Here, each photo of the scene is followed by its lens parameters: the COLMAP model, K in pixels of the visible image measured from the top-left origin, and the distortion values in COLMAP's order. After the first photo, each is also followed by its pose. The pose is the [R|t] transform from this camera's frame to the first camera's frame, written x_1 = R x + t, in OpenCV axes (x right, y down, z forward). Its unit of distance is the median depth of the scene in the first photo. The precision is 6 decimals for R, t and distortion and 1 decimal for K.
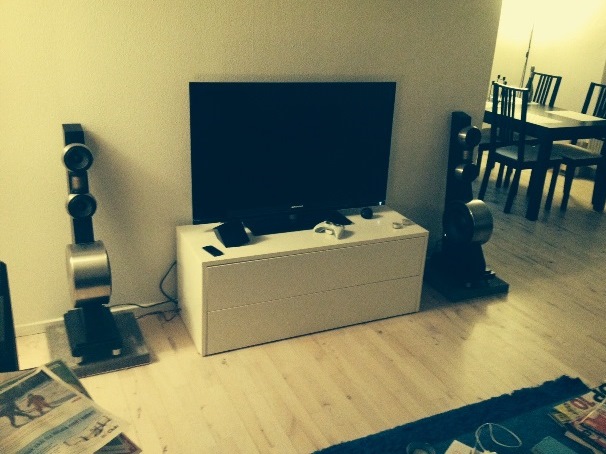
lens RADIAL K [[603.3, 0, 301.8], [0, 603.3, 229.6], [0, 0, 1]] dist [-0.003297, 0.000000]
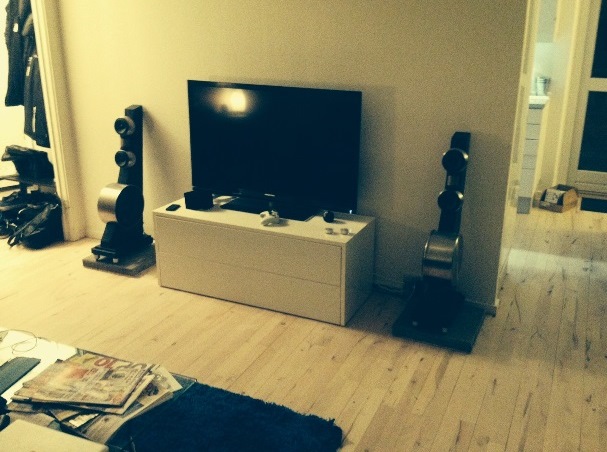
lens RADIAL K [[604.3, 0, 307.9], [0, 604.3, 220.7], [0, 0, 1]] dist [-0.003297, 0.000000]
pose [[0.636986, 0.203610, -0.743500, 0.927138], [-0.249638, 0.966998, 0.050941, -0.069027], [0.729335, 0.153158, 0.666793, 0.313177]]
